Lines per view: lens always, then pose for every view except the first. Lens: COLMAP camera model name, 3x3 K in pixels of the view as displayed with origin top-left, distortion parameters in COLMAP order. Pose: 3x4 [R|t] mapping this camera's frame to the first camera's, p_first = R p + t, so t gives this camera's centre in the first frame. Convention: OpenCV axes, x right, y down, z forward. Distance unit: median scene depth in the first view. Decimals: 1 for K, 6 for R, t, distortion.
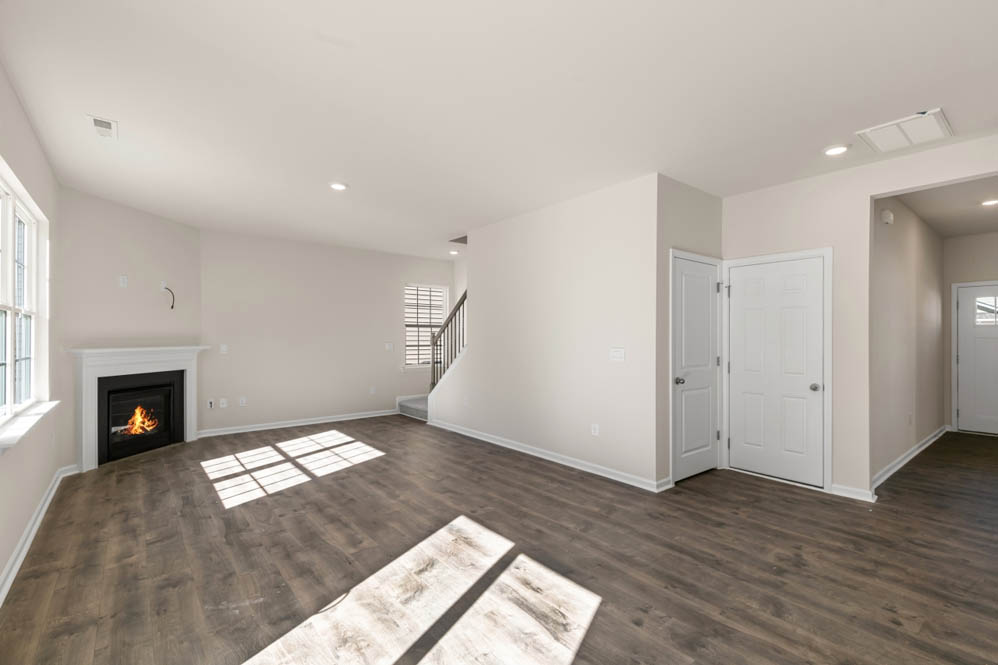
lens RADIAL K [[456.0, 0, 505.6], [0, 456.0, 336.8], [0, 0, 1]] dist [-0.004537, -0.000702]
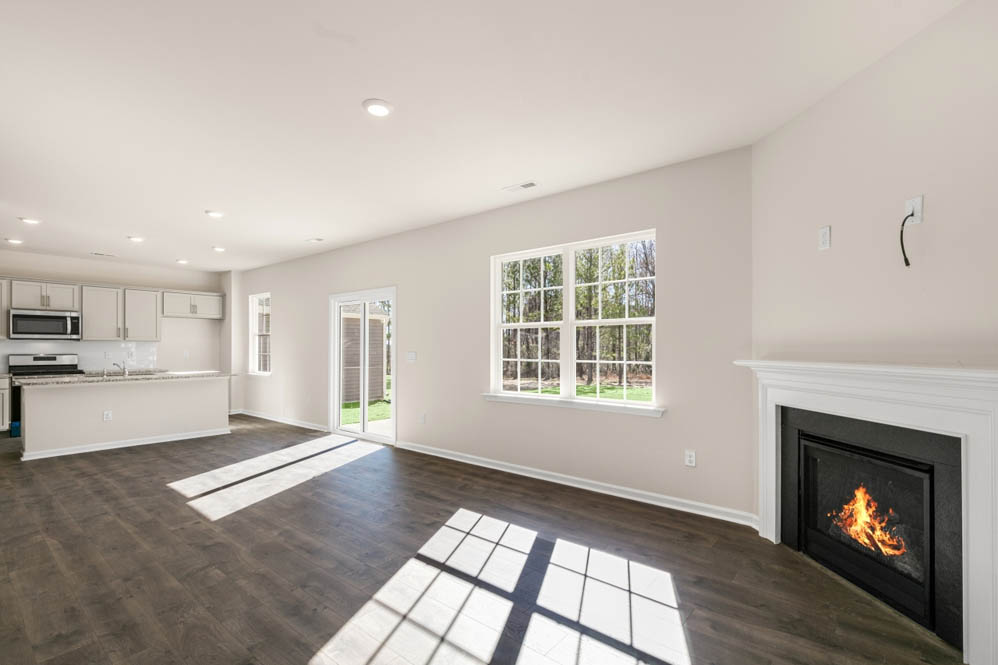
lens RADIAL K [[456.2, 0, 509.2], [0, 456.2, 346.3], [0, 0, 1]] dist [0.002727, 0.001044]
pose [[-0.978545, -0.000675, -0.206032, -0.350354], [-0.000520, 1.000000, -0.000807, 0.005937], [0.206032, -0.000682, -0.978545, 1.408295]]
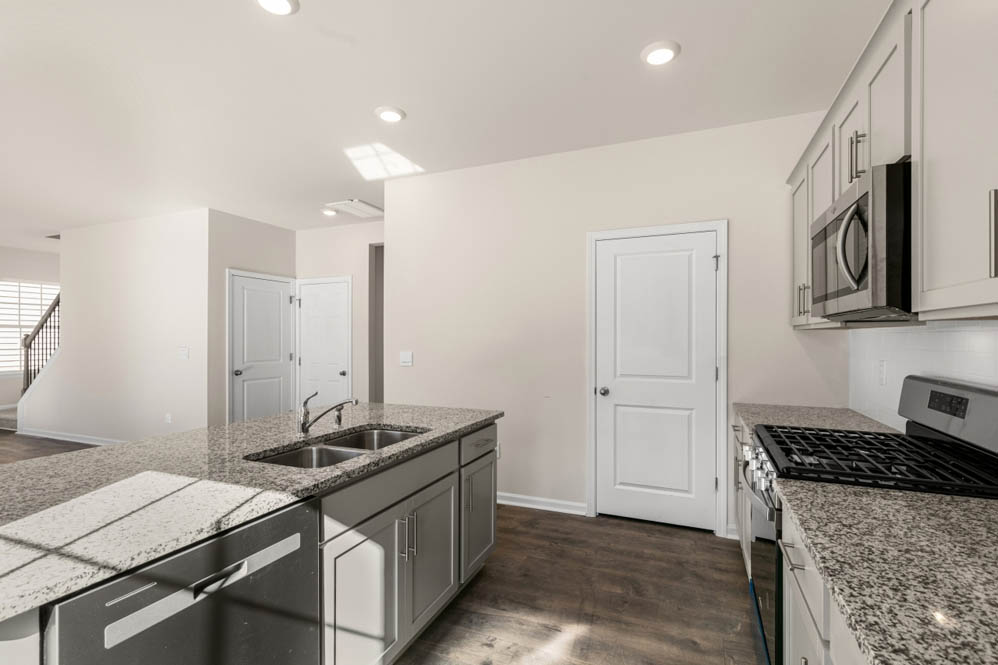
lens RADIAL K [[459.5, 0, 505.0], [0, 459.5, 338.2], [0, 0, 1]] dist [0.011756, -0.000216]
pose [[0.882194, -0.006682, 0.470838, 0.351515], [0.004577, 0.999974, 0.005614, -0.003568], [-0.470864, -0.002798, 0.882202, -0.406381]]
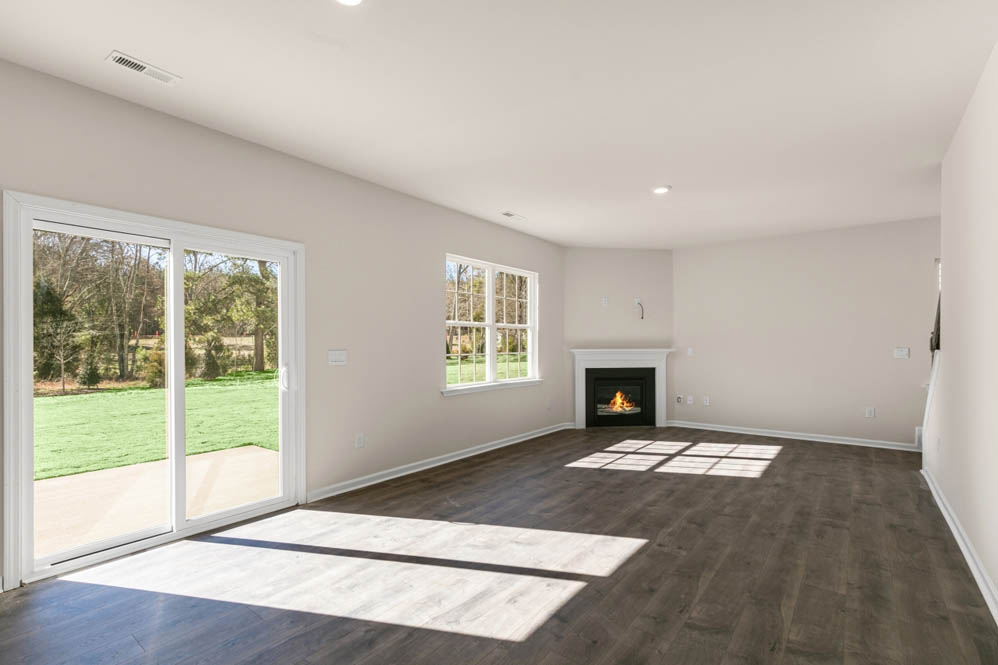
lens RADIAL K [[455.5, 0, 498.4], [0, 455.5, 346.8], [0, 0, 1]] dist [0.004528, 0.000316]
pose [[0.213829, 0.003148, -0.976866, 0.459453], [0.002836, 0.999989, 0.003843, 0.011136], [0.976867, -0.003592, 0.213818, 0.358175]]
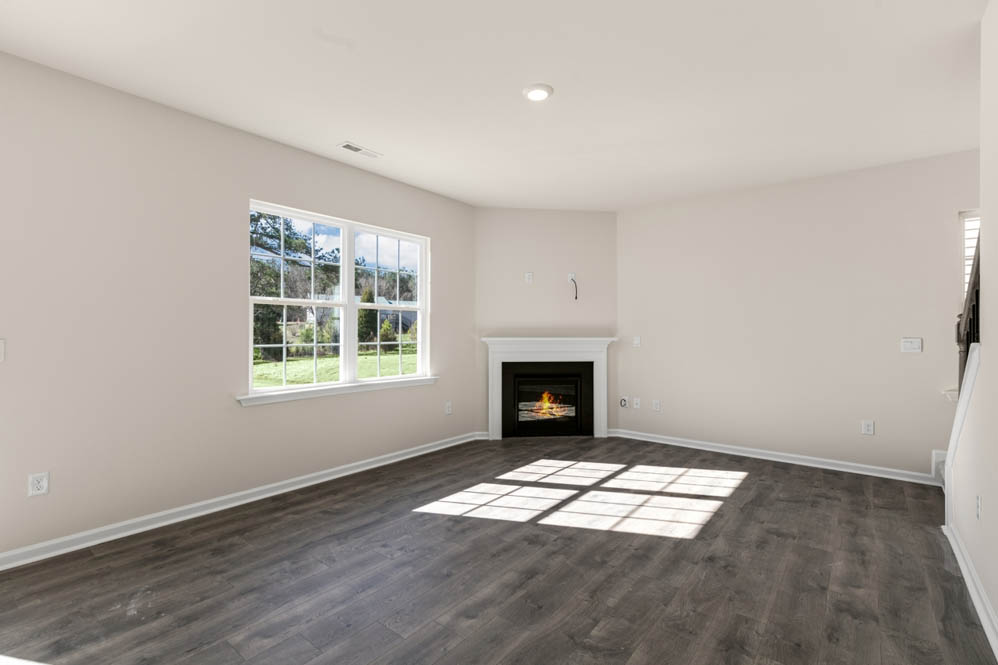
lens RADIAL K [[453.4, 0, 500.2], [0, 453.4, 329.7], [0, 0, 1]] dist [0.006934, 0.000071]
pose [[0.204765, -0.003131, -0.978806, 0.219825], [-0.002163, 0.999991, -0.003651, 0.009901], [0.978809, 0.002865, 0.204757, 0.680966]]
